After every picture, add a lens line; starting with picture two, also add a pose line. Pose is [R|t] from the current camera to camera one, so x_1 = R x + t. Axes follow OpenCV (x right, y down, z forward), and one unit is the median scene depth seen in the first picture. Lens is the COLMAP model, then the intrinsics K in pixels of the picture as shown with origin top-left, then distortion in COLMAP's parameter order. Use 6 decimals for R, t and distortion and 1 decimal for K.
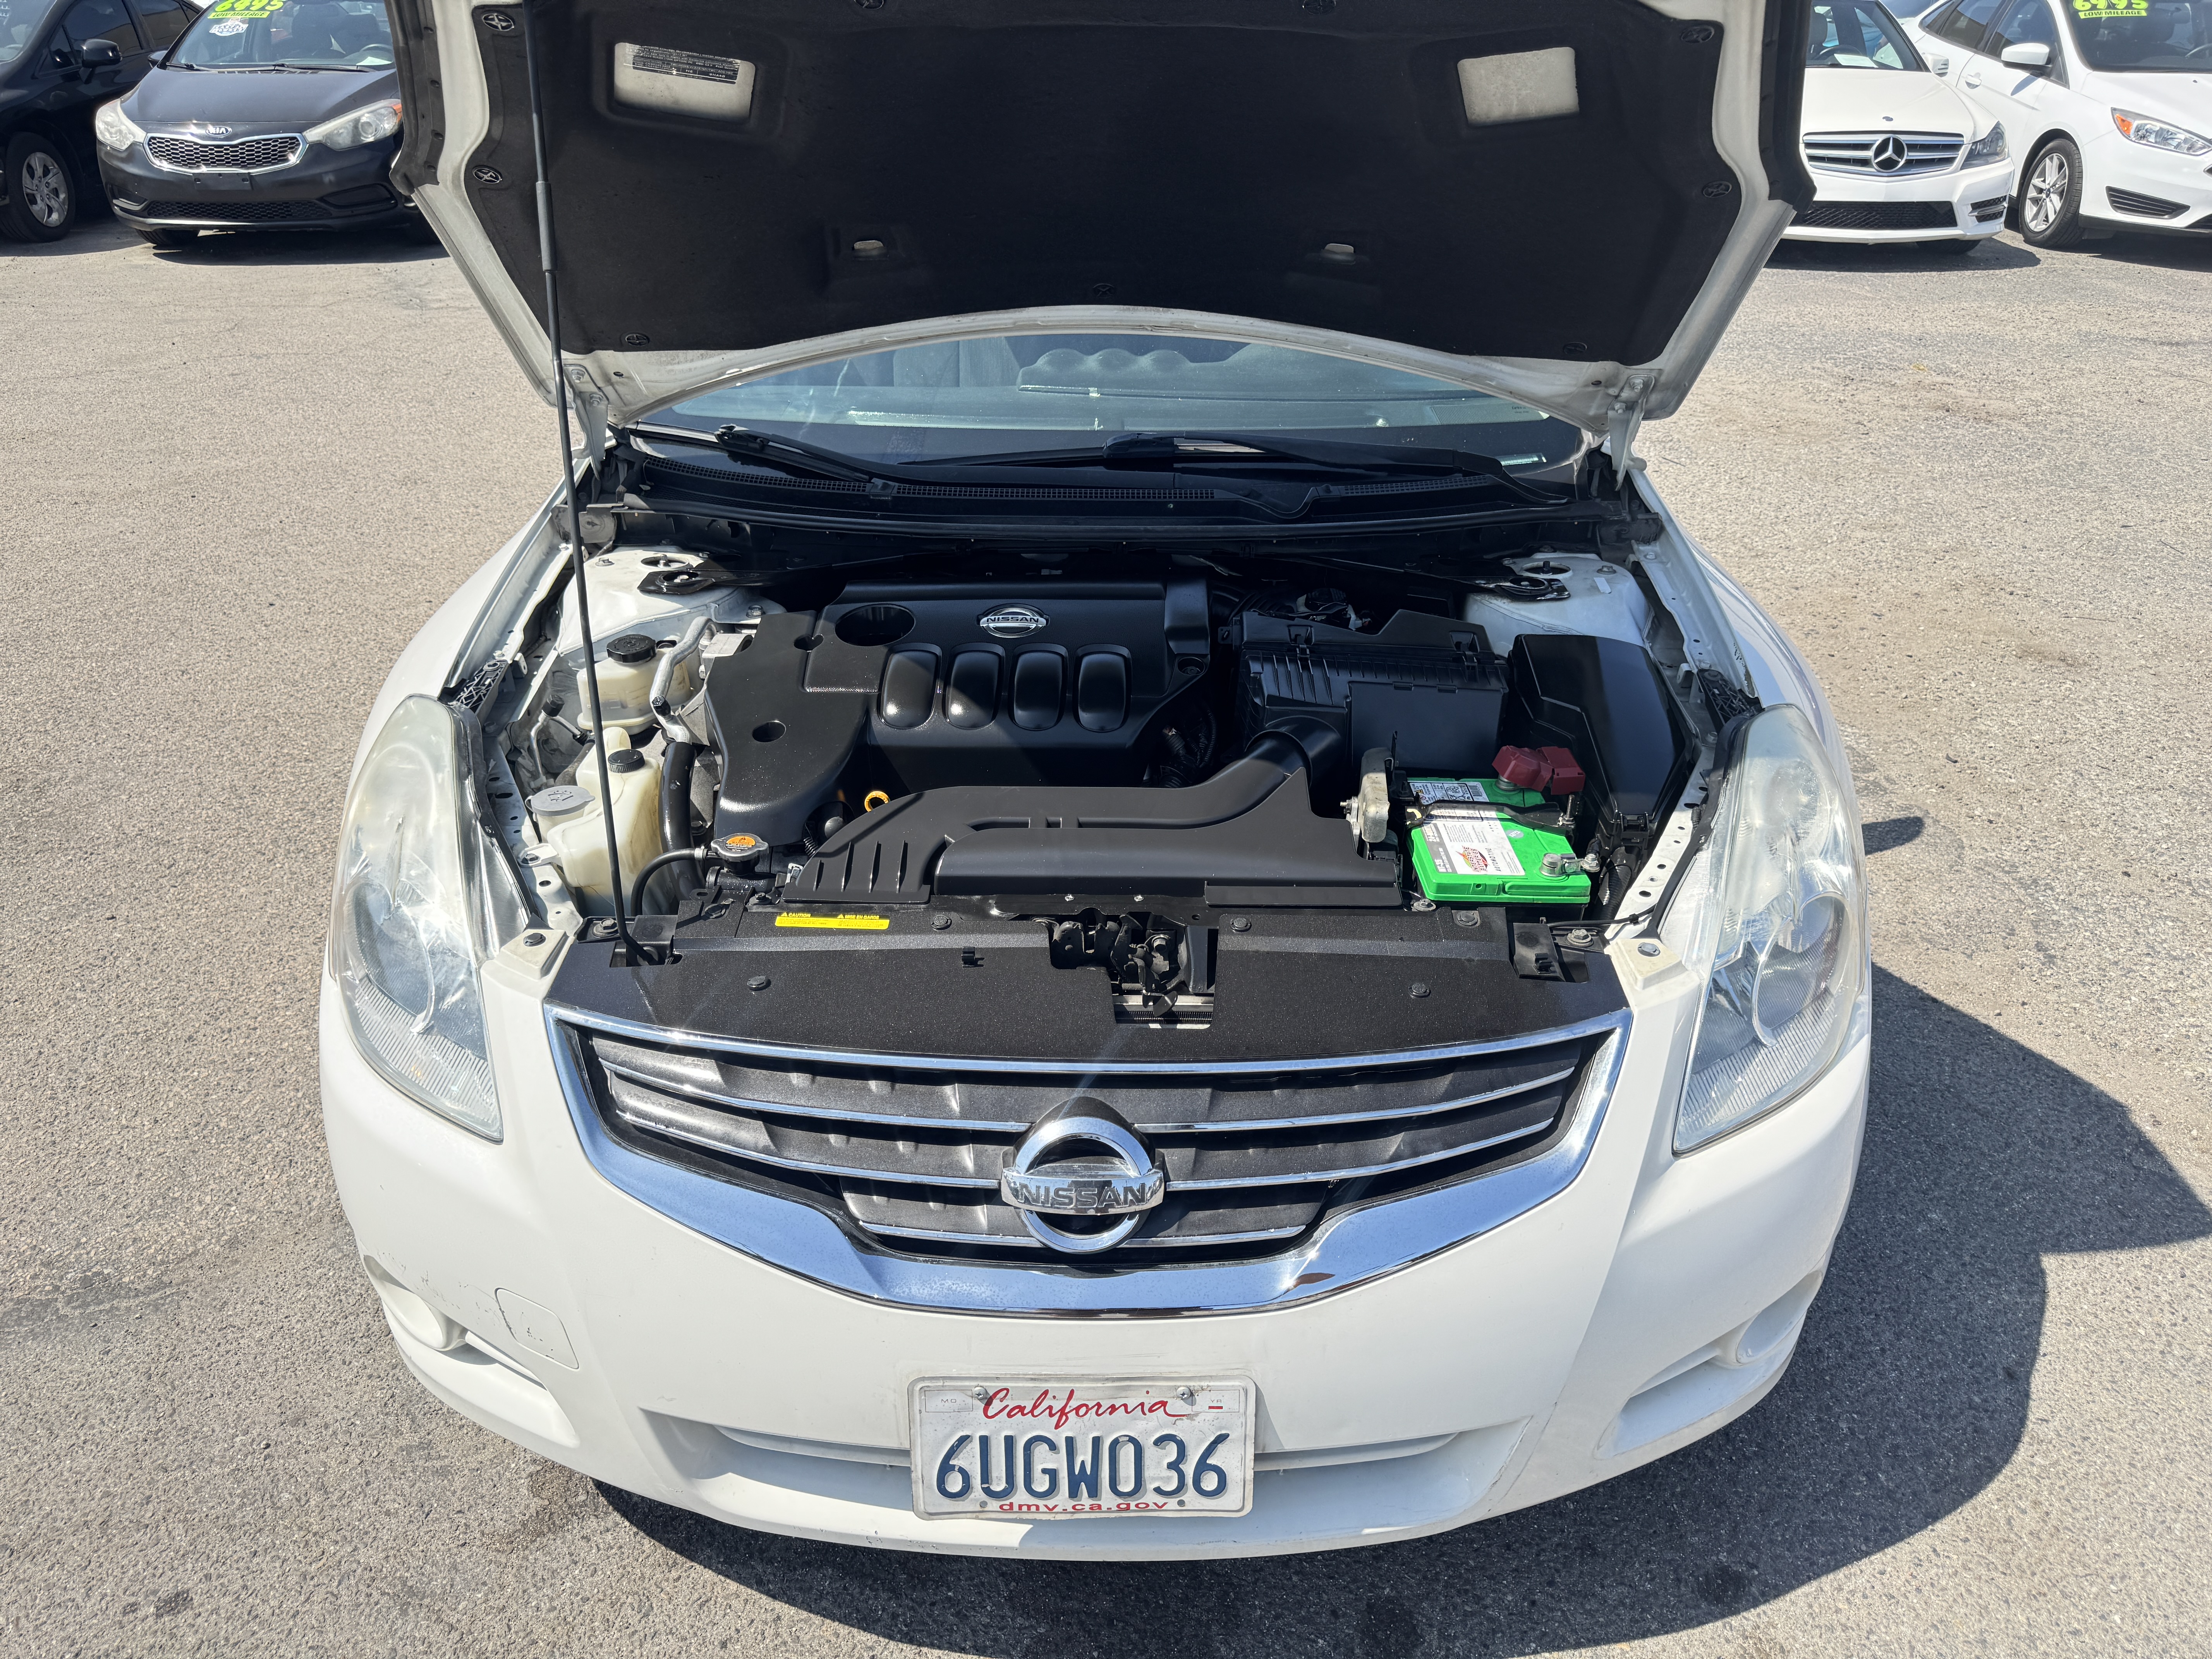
lens RADIAL K [[1561.8, 0, 1111.2], [0, 1561.8, 785.8], [0, 0, 1]] dist [0.043073, -0.042420]
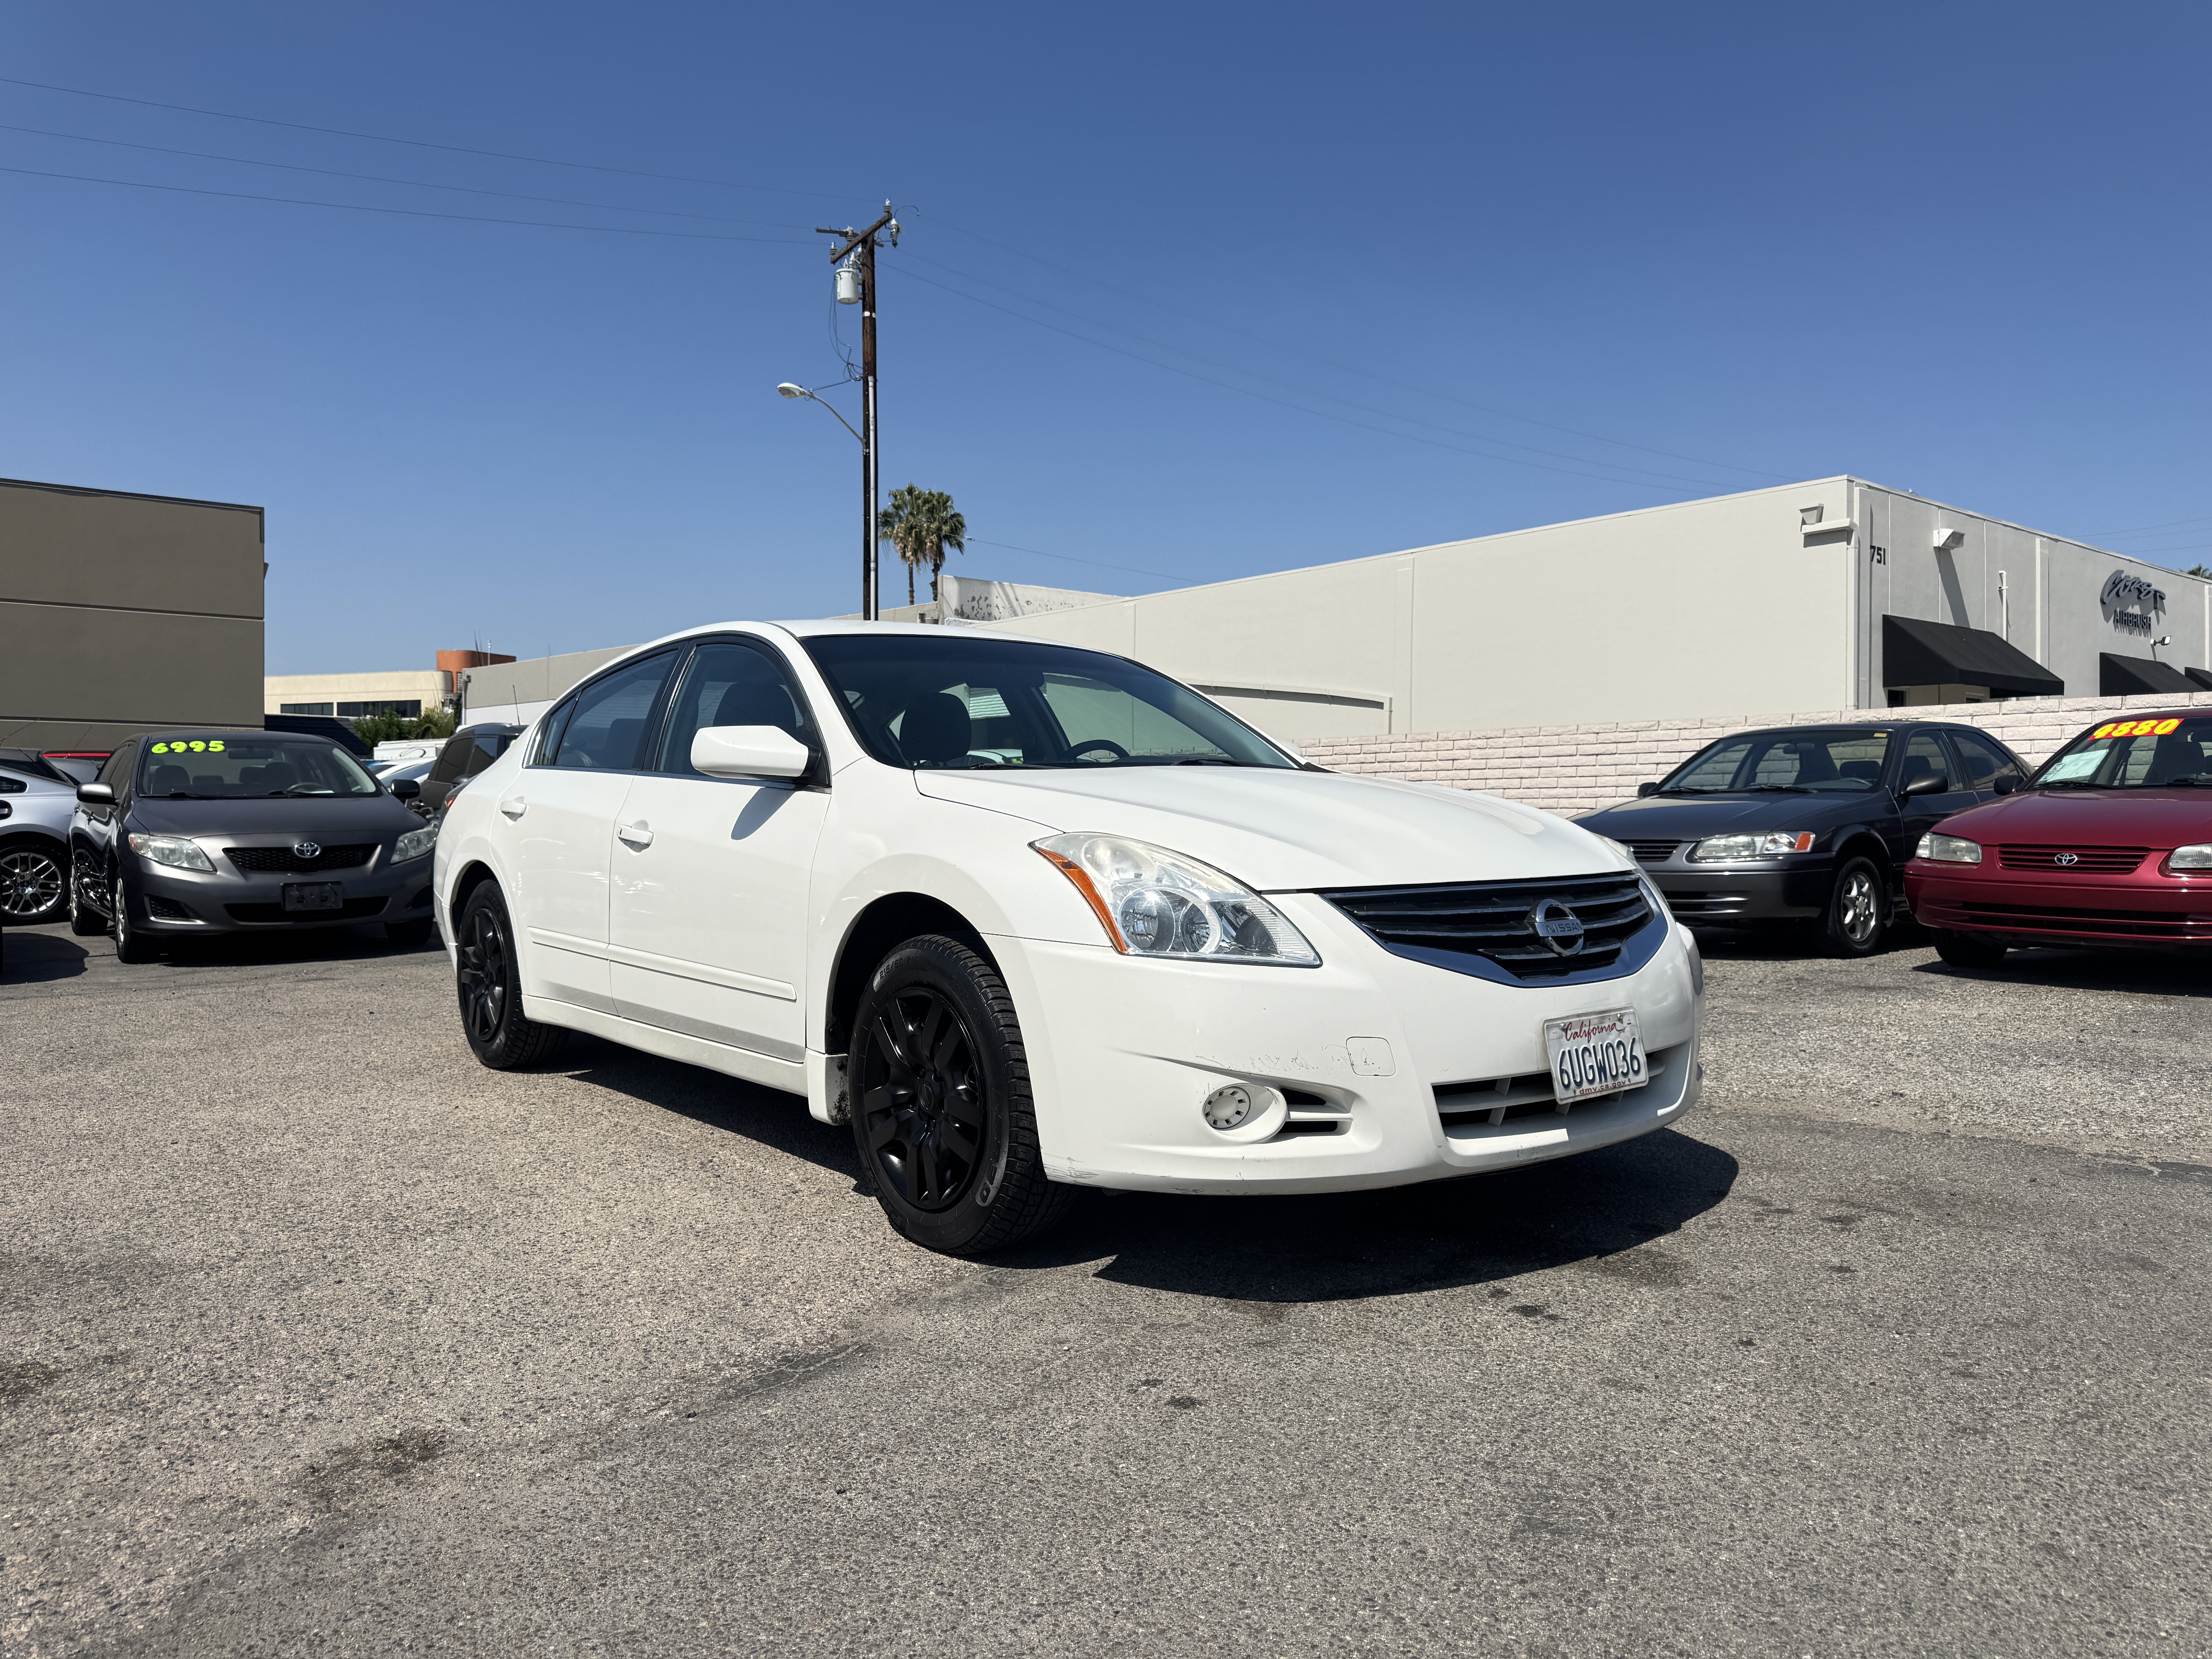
lens RADIAL K [[1561.8, 0, 1083.1], [0, 1561.8, 808.1], [0, 0, 1]] dist [0.043073, -0.042420]
pose [[0.775206, -0.008026, 0.631658, -1.873483], [0.302898, 0.882199, -0.360525, 0.676551], [-0.554354, 0.470809, 0.686317, -0.222562]]
